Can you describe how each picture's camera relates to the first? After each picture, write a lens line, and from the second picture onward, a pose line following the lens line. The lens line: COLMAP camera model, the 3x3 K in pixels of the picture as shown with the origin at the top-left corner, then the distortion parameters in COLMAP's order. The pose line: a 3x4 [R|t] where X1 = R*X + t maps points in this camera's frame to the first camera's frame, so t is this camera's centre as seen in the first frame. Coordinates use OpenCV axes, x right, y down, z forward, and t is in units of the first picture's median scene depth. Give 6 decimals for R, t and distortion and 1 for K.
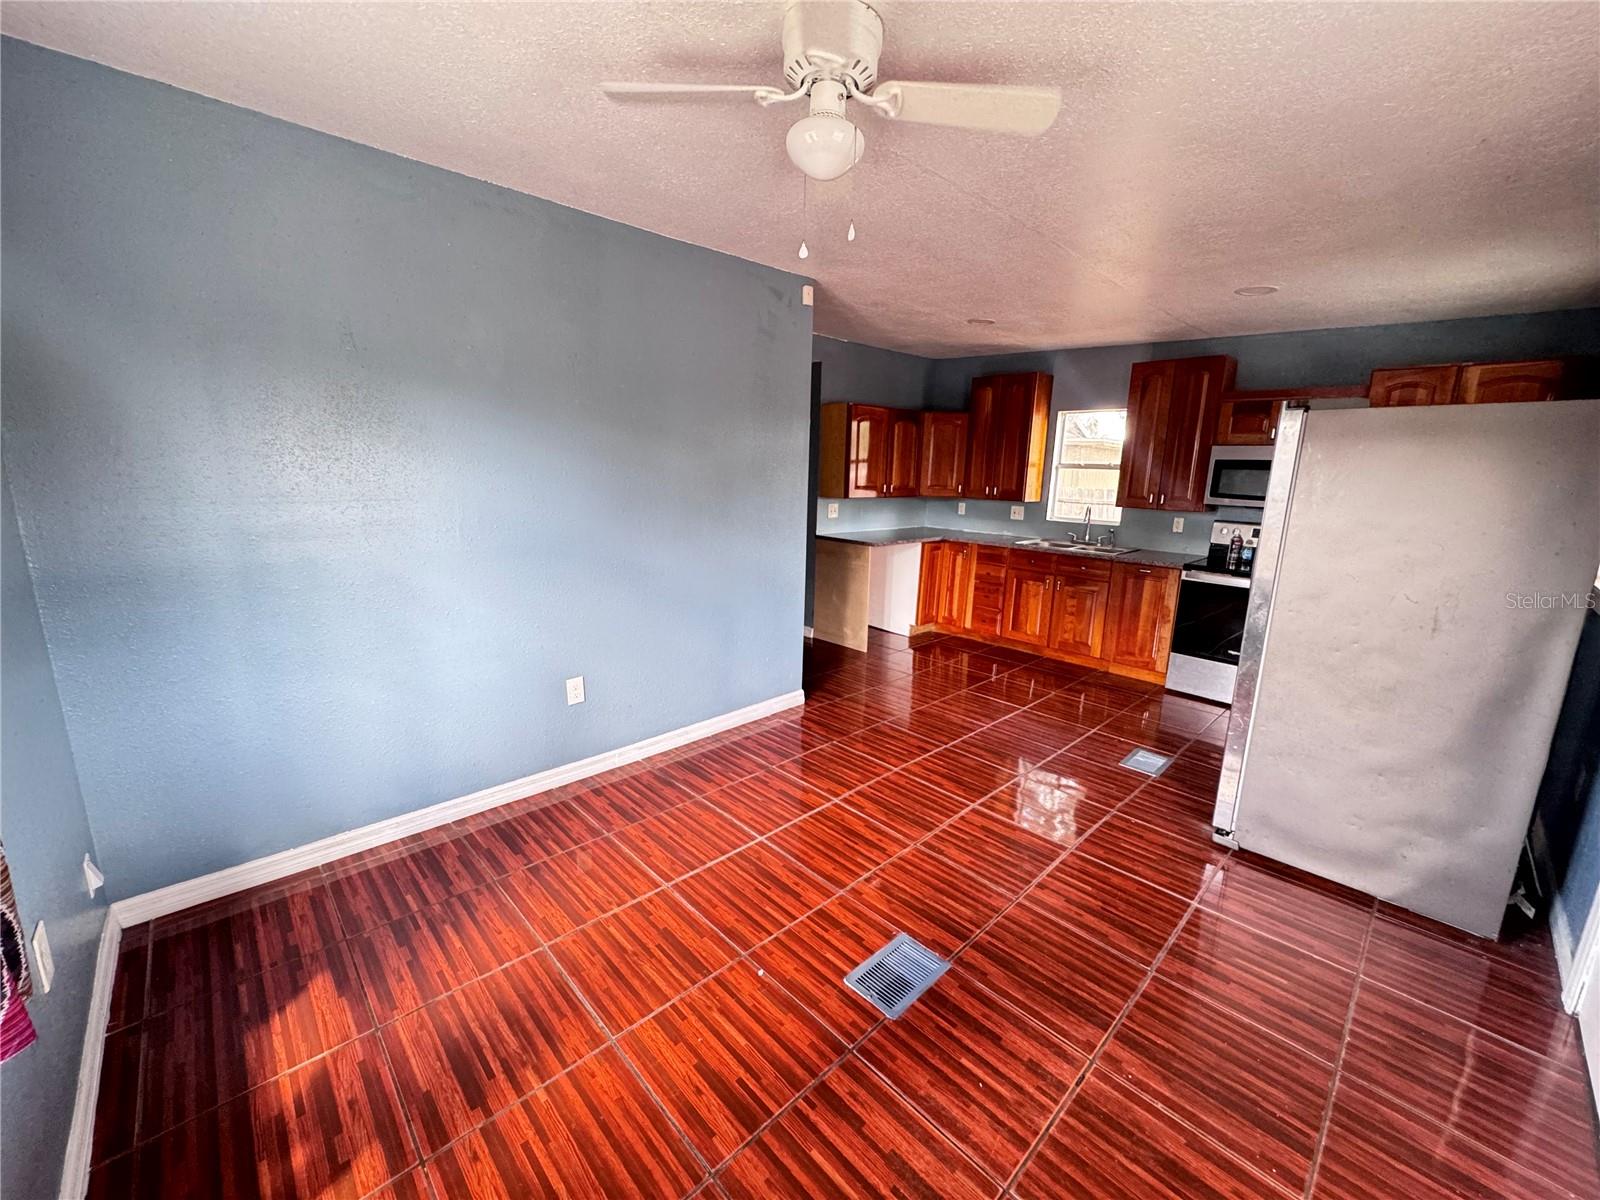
lens RADIAL K [[636.6, 0, 801.8], [0, 636.6, 577.7], [0, 0, 1]] dist [-0.000588, 0.000469]
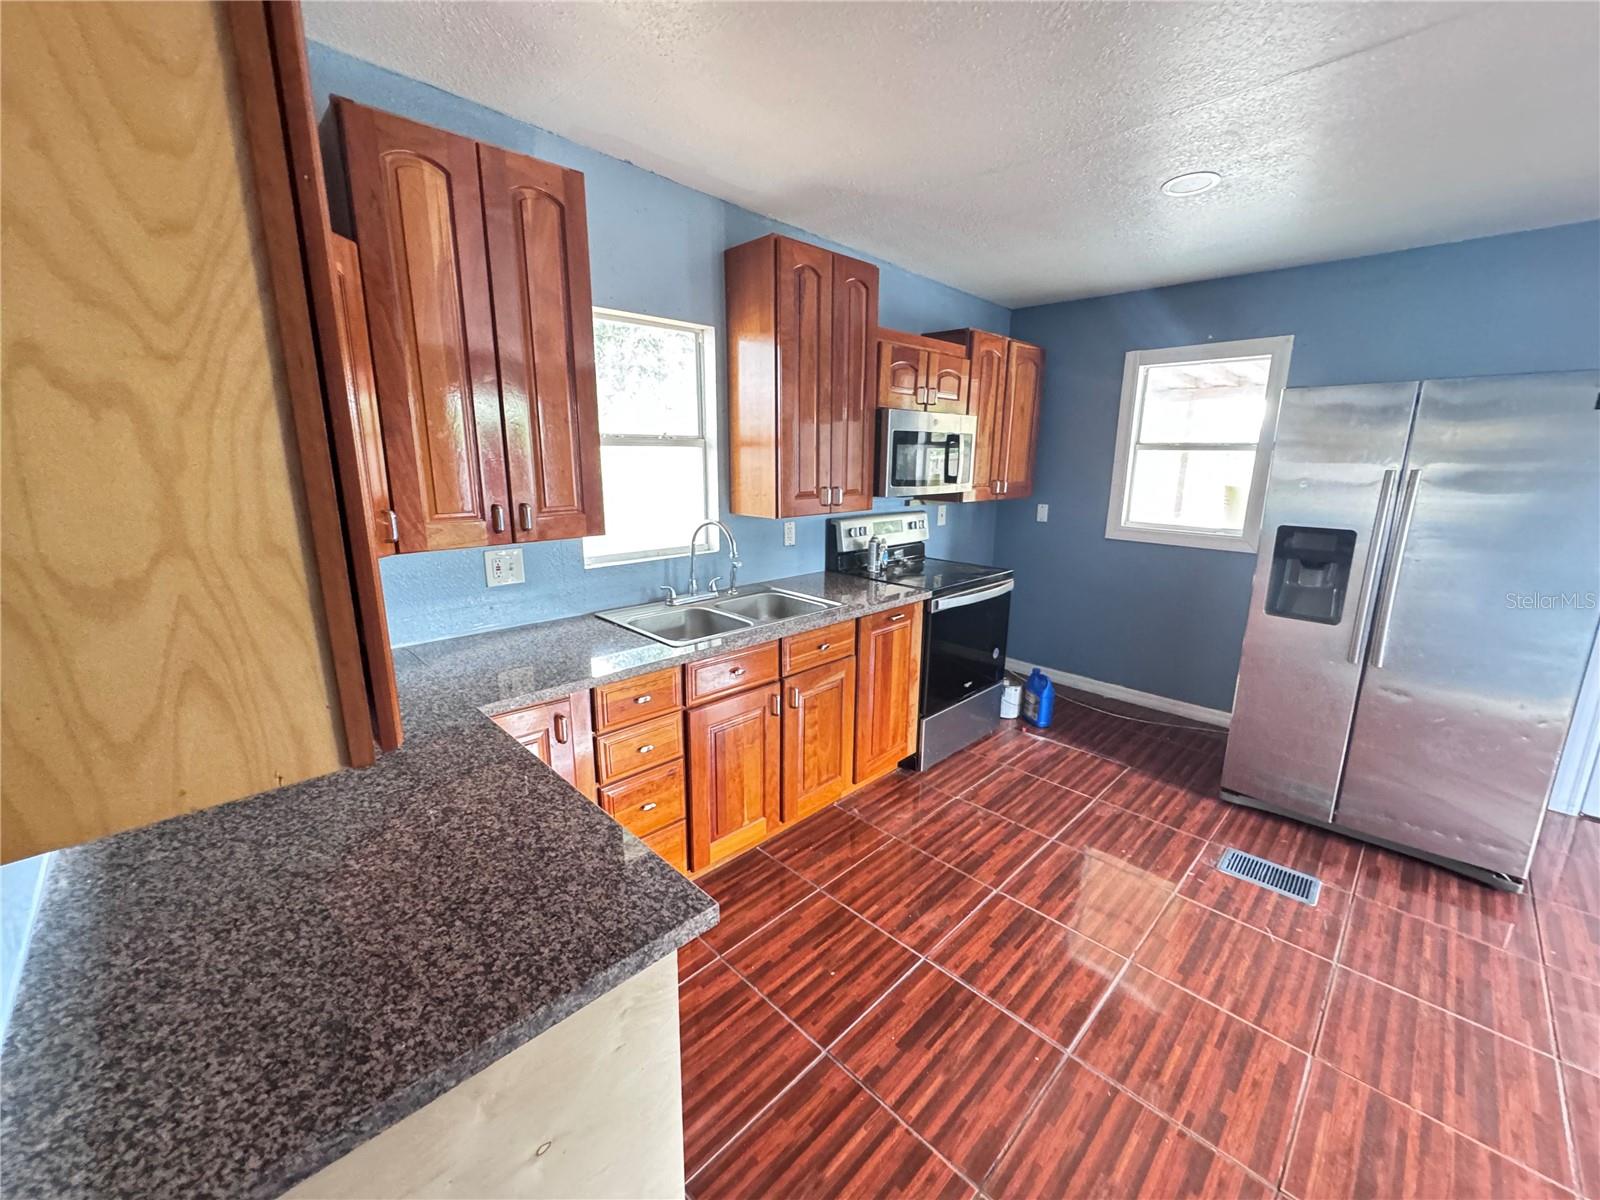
lens RADIAL K [[629.9, 0, 797.7], [0, 629.9, 591.1], [0, 0, 1]] dist [-0.001695, -0.000026]
pose [[-0.006124, -0.238556, 0.971109, -0.110471], [0.166894, 0.957263, 0.236207, -0.590225], [-0.985956, 0.163519, 0.033952, 3.310305]]
